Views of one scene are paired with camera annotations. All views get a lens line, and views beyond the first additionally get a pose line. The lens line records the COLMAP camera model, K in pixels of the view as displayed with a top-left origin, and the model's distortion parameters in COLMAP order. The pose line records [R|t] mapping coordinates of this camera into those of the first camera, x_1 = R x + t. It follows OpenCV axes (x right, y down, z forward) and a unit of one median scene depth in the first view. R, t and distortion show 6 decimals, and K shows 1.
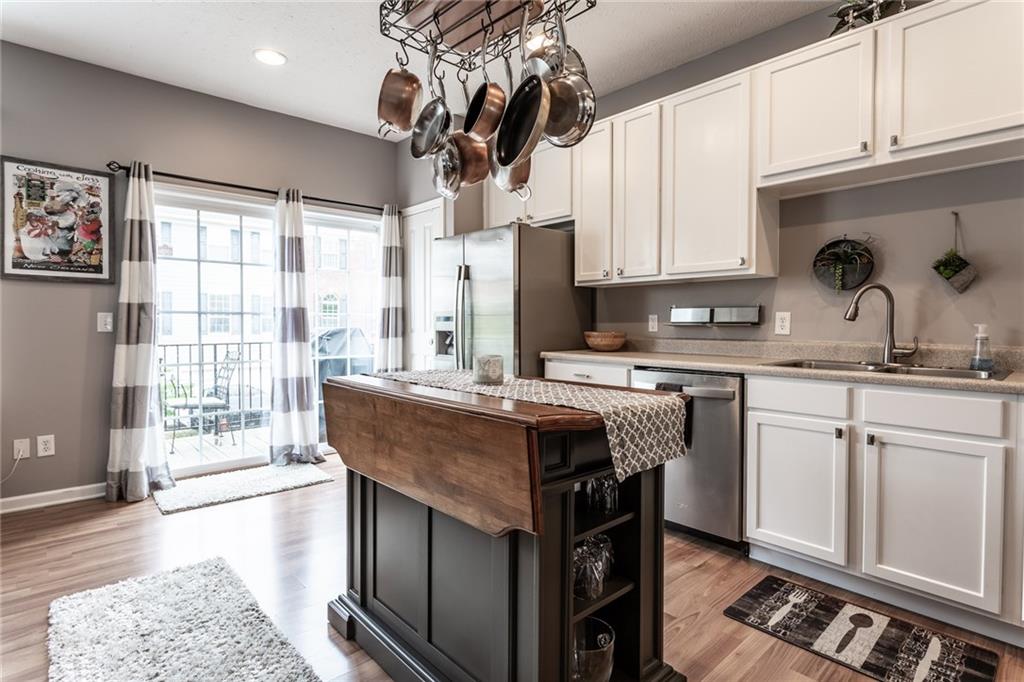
lens RADIAL K [[530.8, 0, 511.0], [0, 530.8, 333.4], [0, 0, 1]] dist [0.000135, -0.000074]
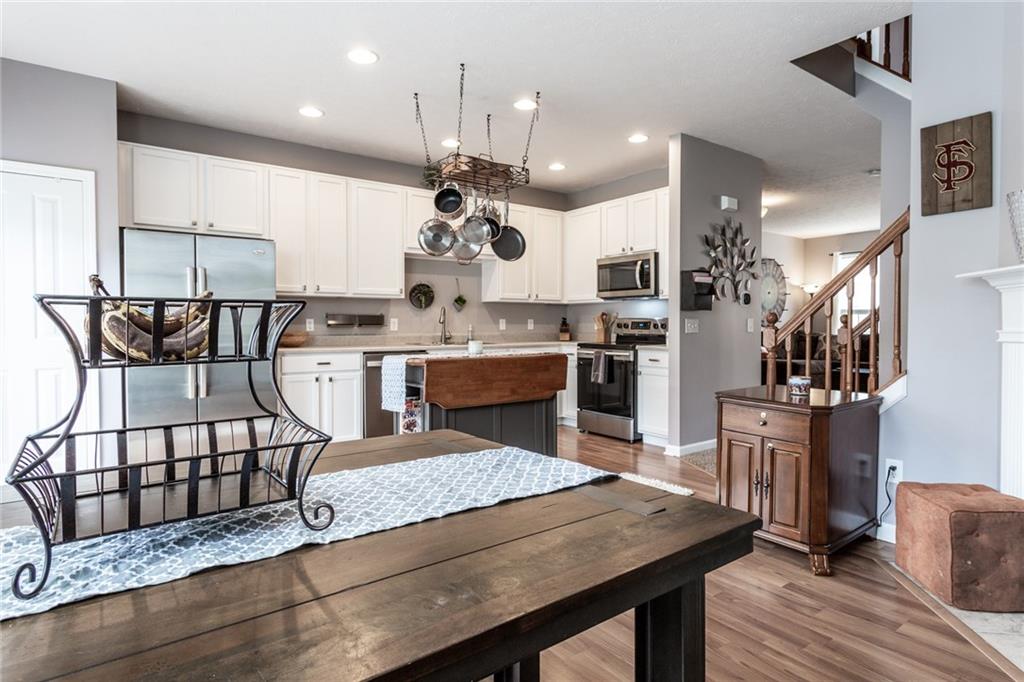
lens RADIAL K [[530.8, 0, 511.0], [0, 530.8, 333.4], [0, 0, 1]] dist [0.000135, -0.000074]
pose [[0.102073, -0.013809, 0.994681, -1.836642], [0.023684, 0.999654, 0.011448, -0.000933], [-0.994495, 0.022389, 0.102365, 0.591993]]
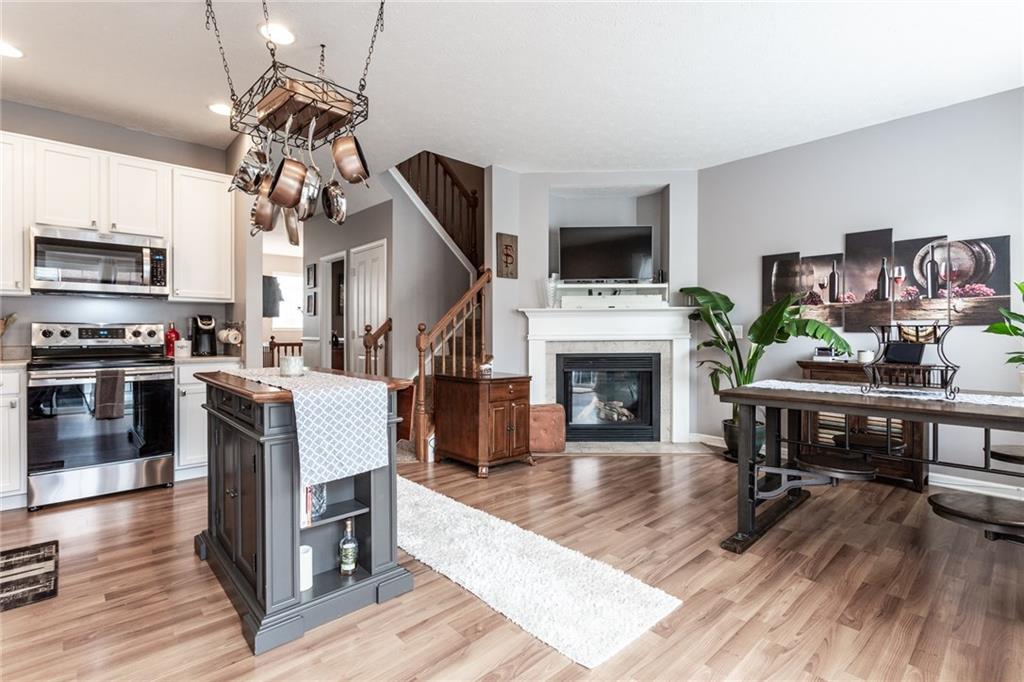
lens RADIAL K [[492.7, 0, 510.6], [0, 492.7, 334.7], [0, 0, 1]] dist [-0.001281, -0.000164]
pose [[-0.999998, -0.002146, 0.000337, -0.541230], [-0.002135, 0.999564, 0.029456, -0.045896], [-0.000400, 0.029455, -0.999566, 2.004482]]
